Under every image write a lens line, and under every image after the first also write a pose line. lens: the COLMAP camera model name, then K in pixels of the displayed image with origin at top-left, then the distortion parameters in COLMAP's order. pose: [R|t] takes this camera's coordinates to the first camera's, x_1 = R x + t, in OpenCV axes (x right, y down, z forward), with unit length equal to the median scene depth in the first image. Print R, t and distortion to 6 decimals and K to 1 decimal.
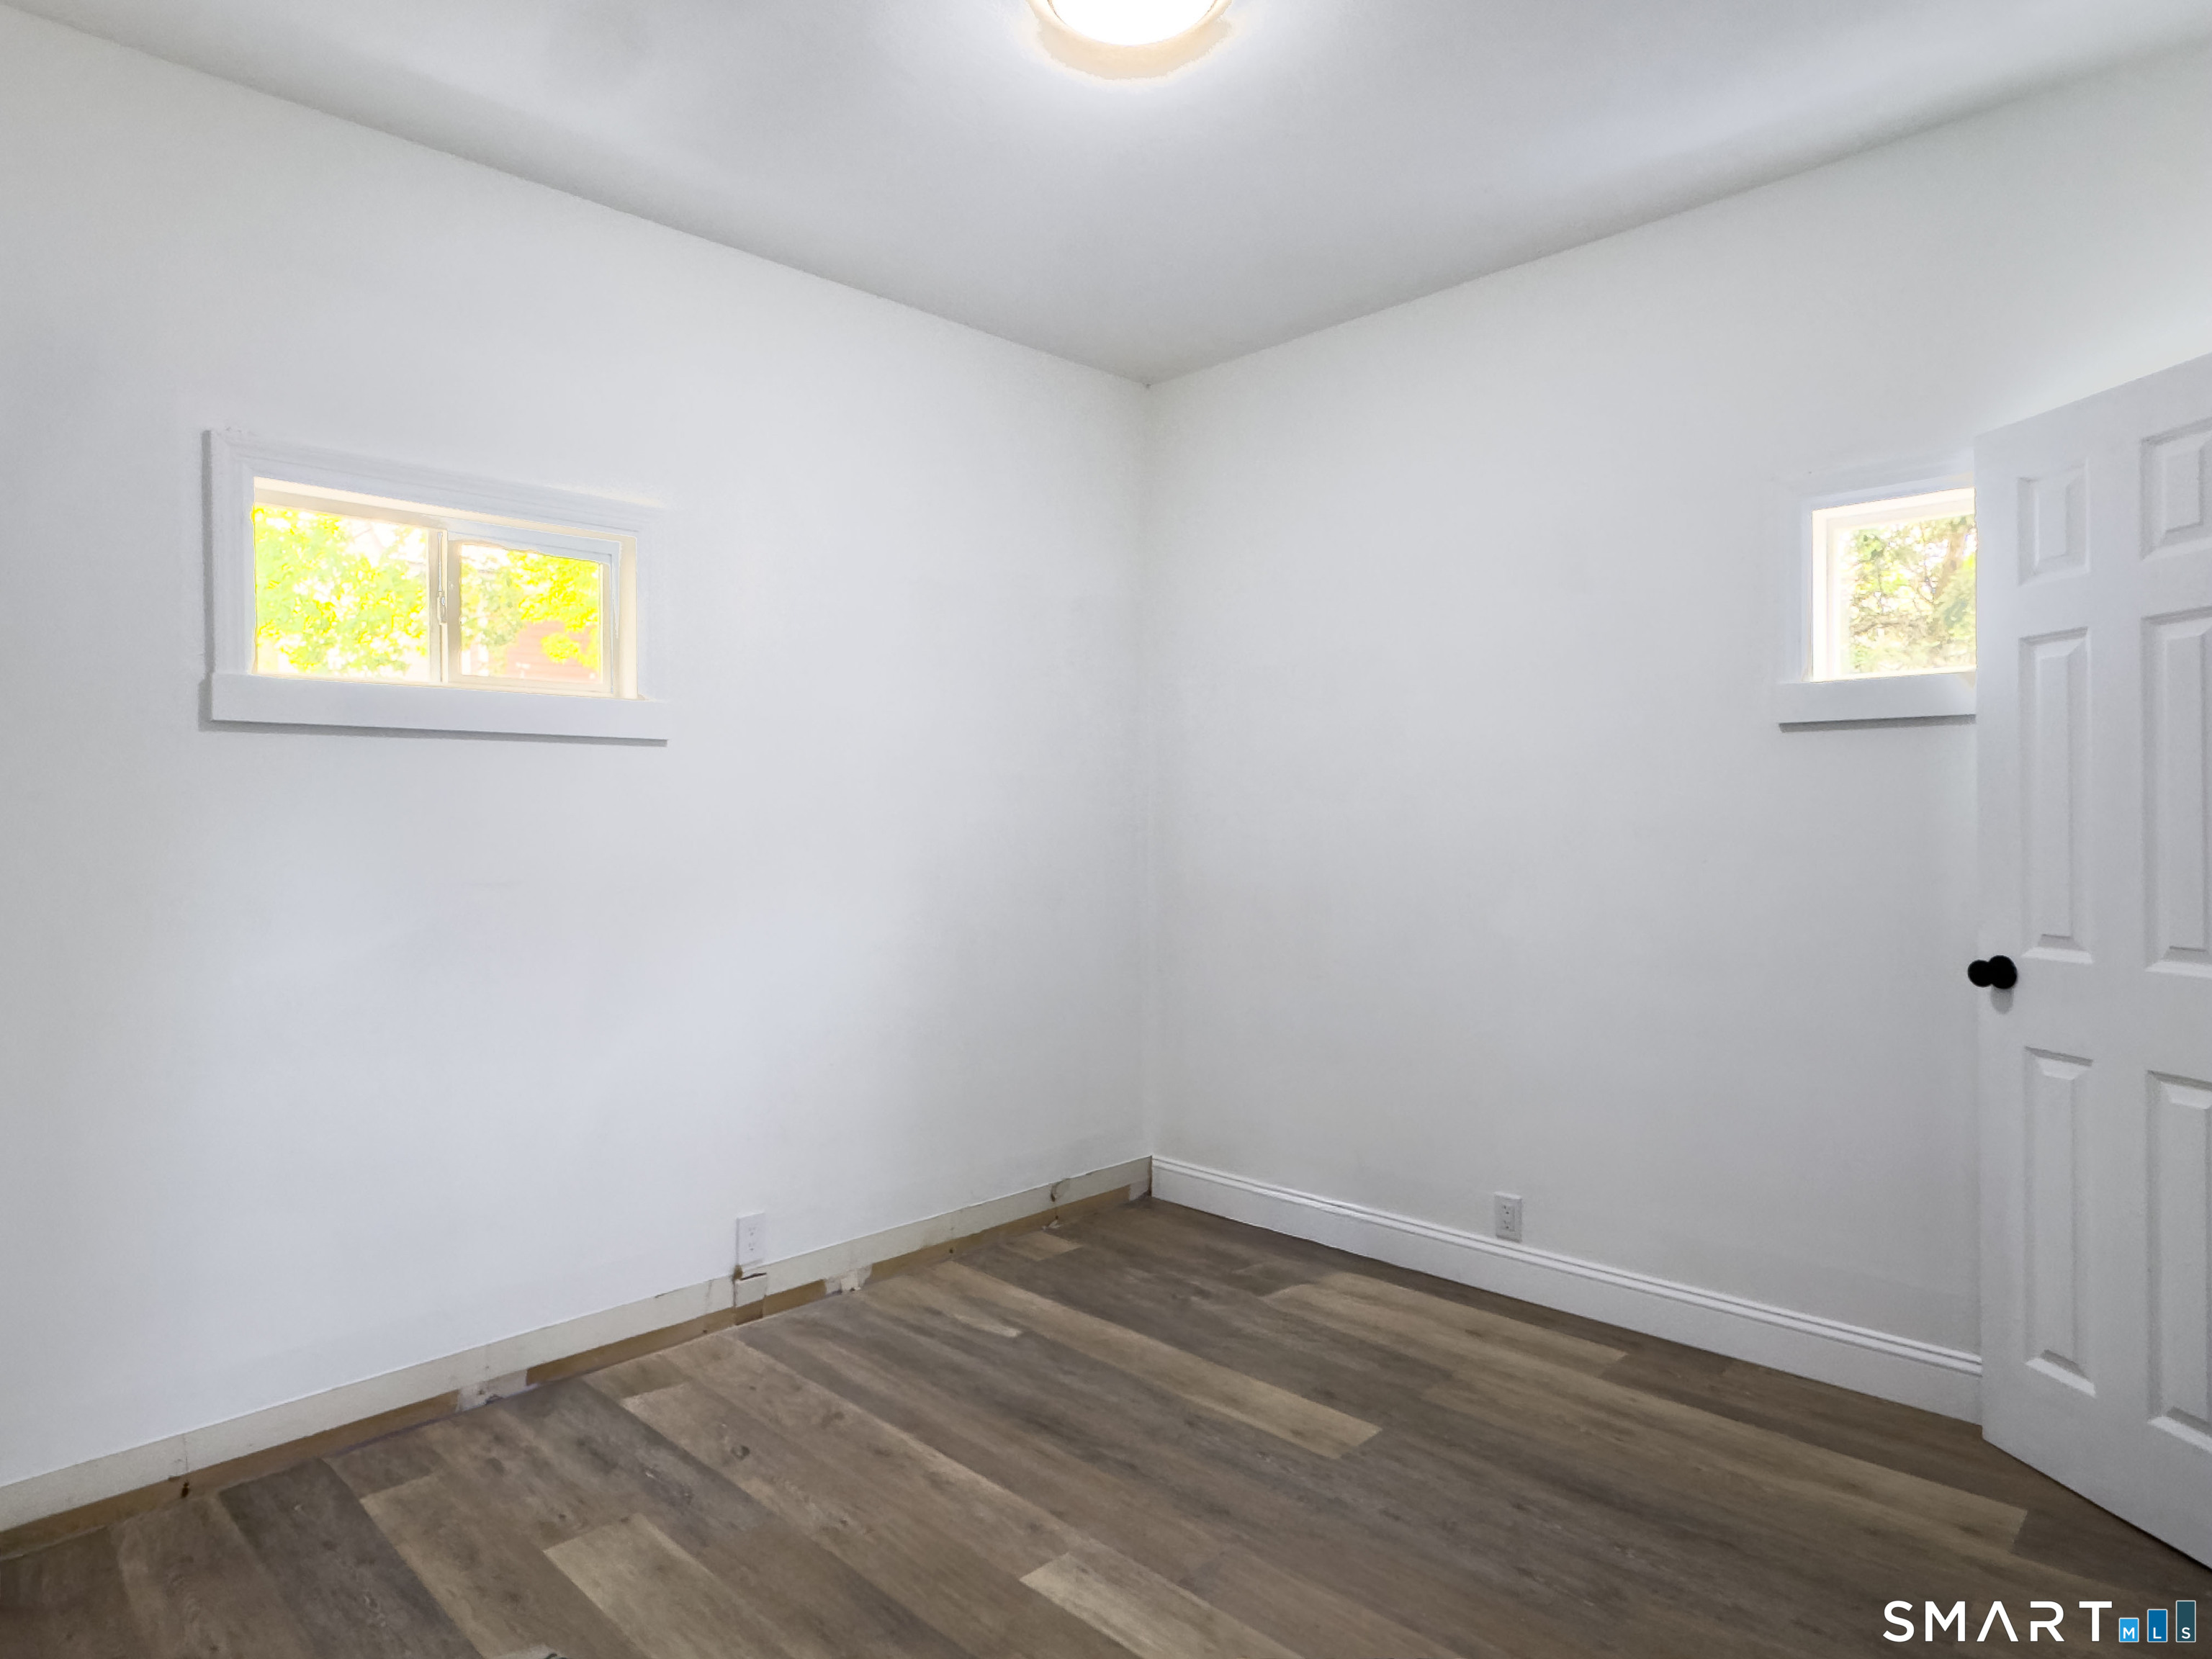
lens RADIAL K [[1286.0, 0, 1094.1], [0, 1286.0, 829.9], [0, 0, 1]] dist [-0.000996, 0.000596]
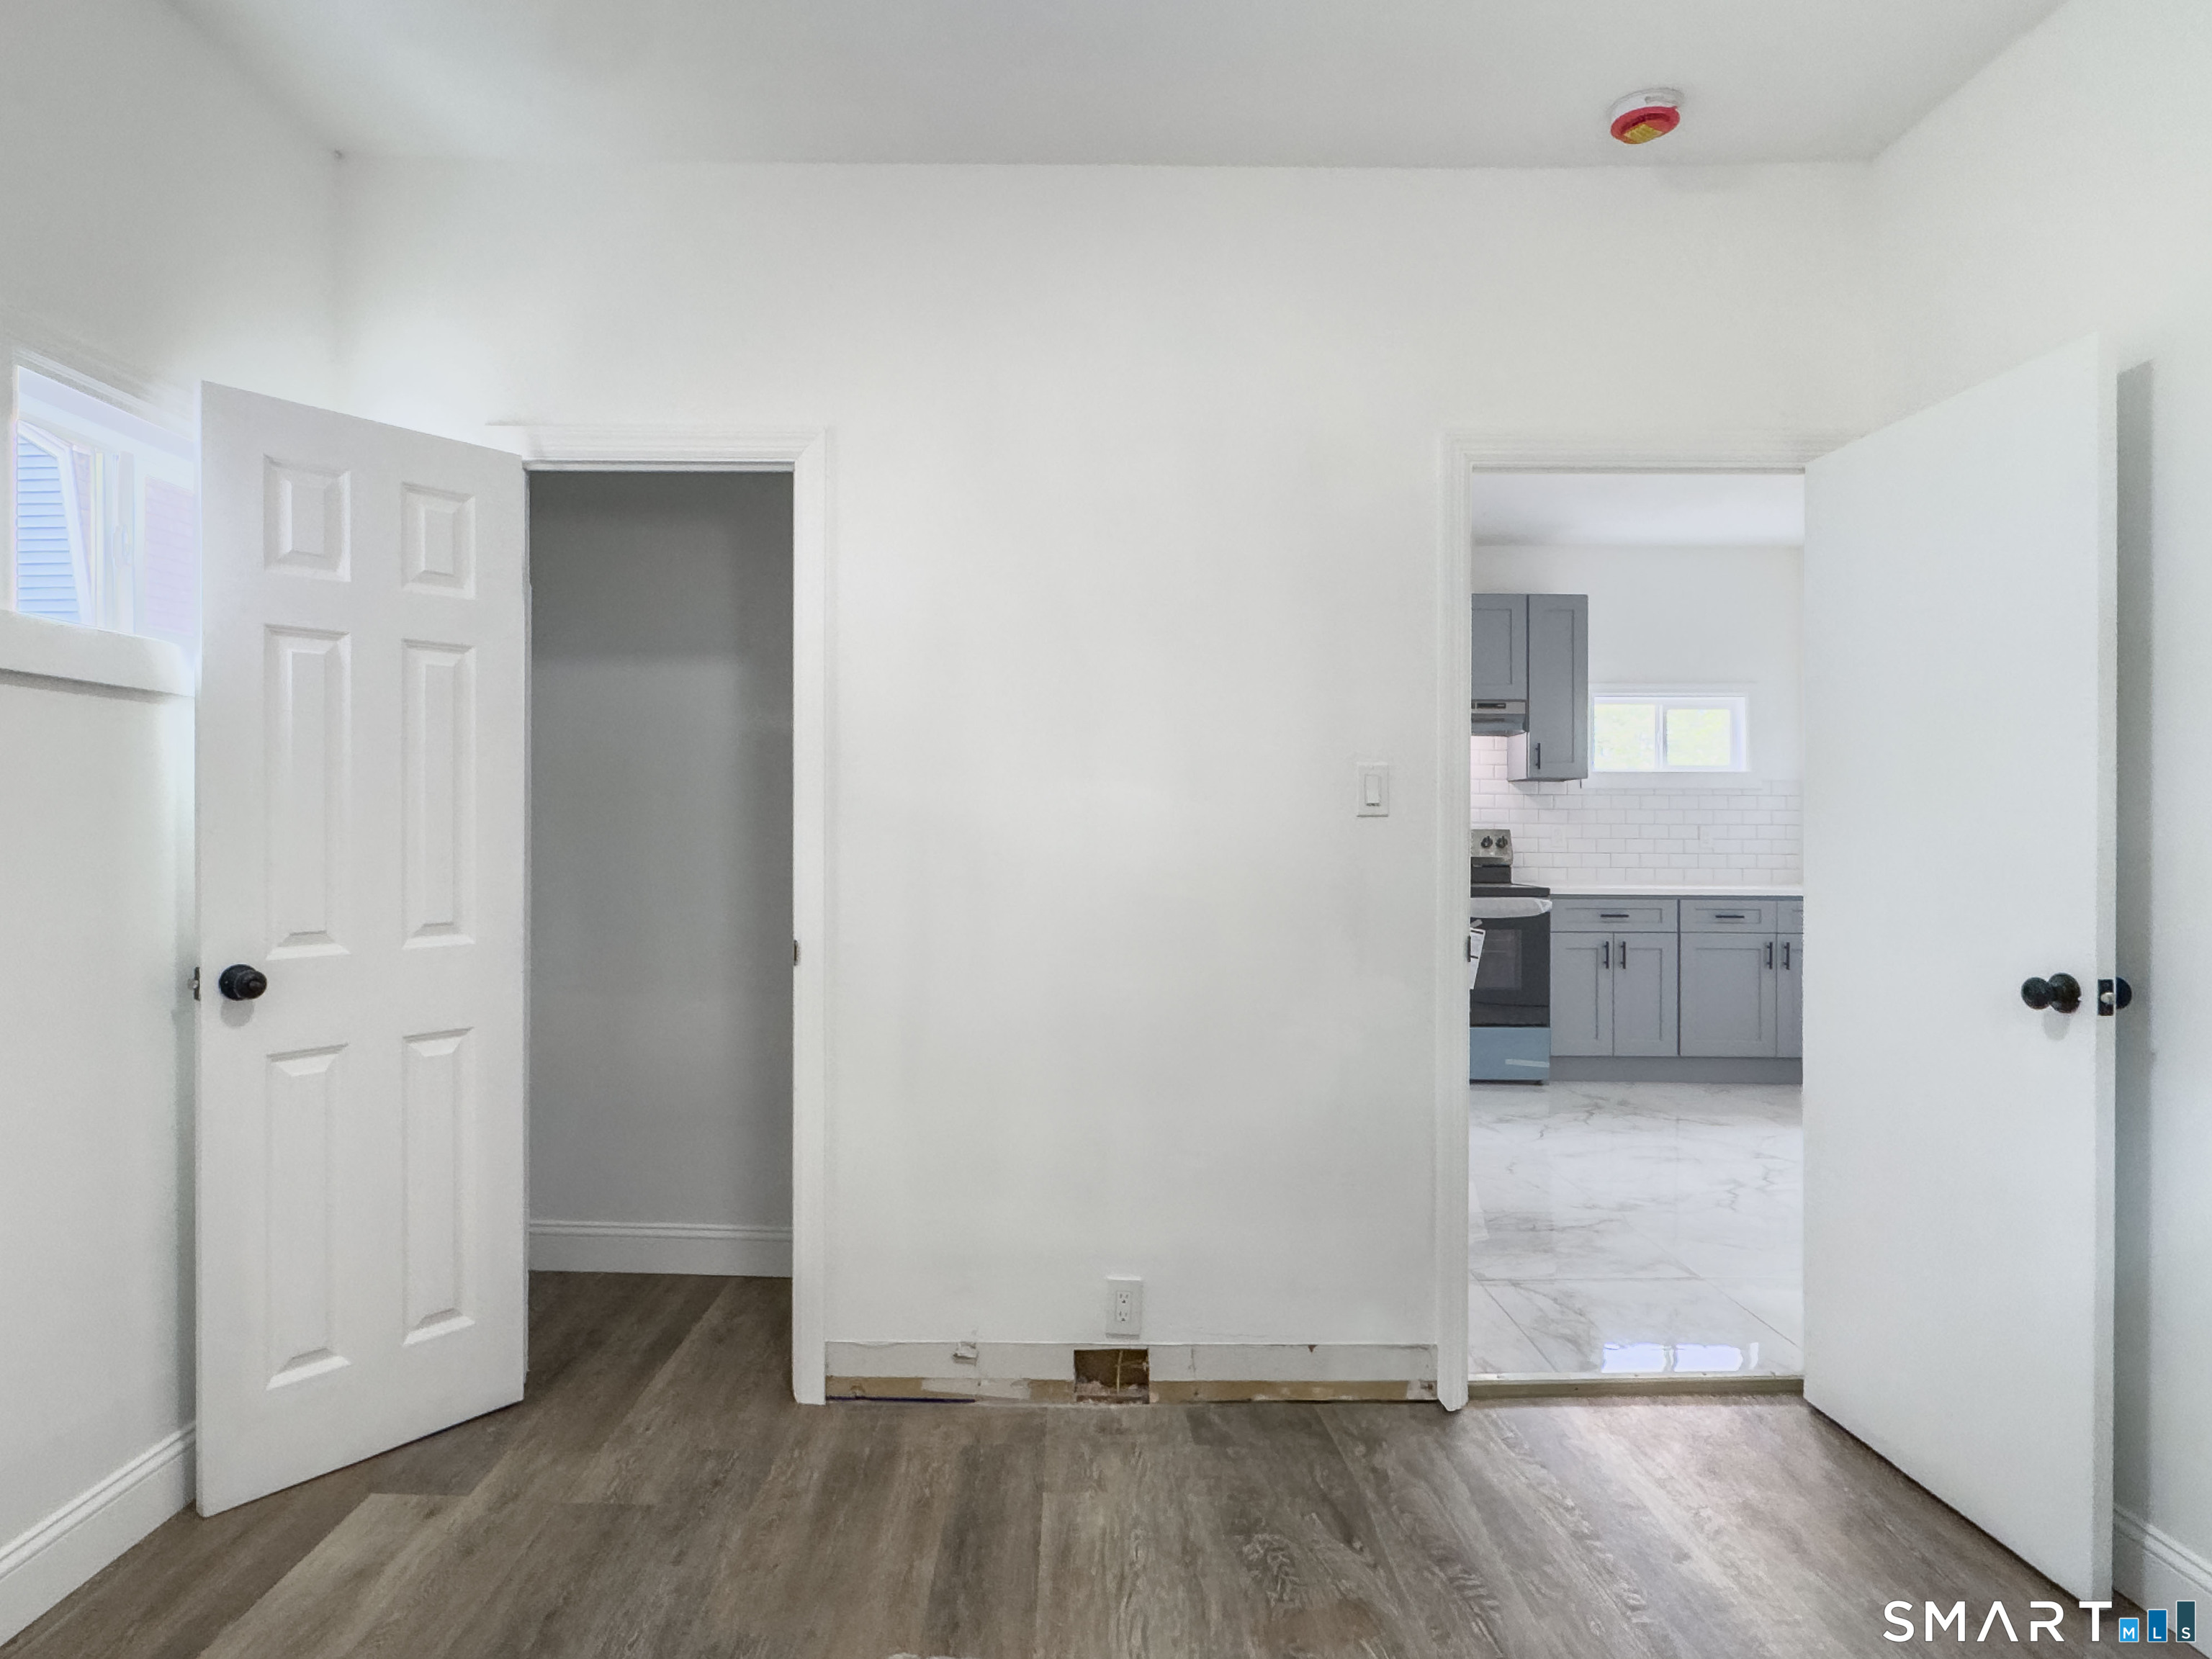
lens RADIAL K [[1286.0, 0, 1094.1], [0, 1286.0, 829.9], [0, 0, 1]] dist [-0.000996, 0.000596]
pose [[-0.700433, -0.004392, 0.713704, -0.387944], [0.008959, 0.999848, 0.014945, -0.006535], [-0.713662, 0.016862, -0.700288, 1.253379]]
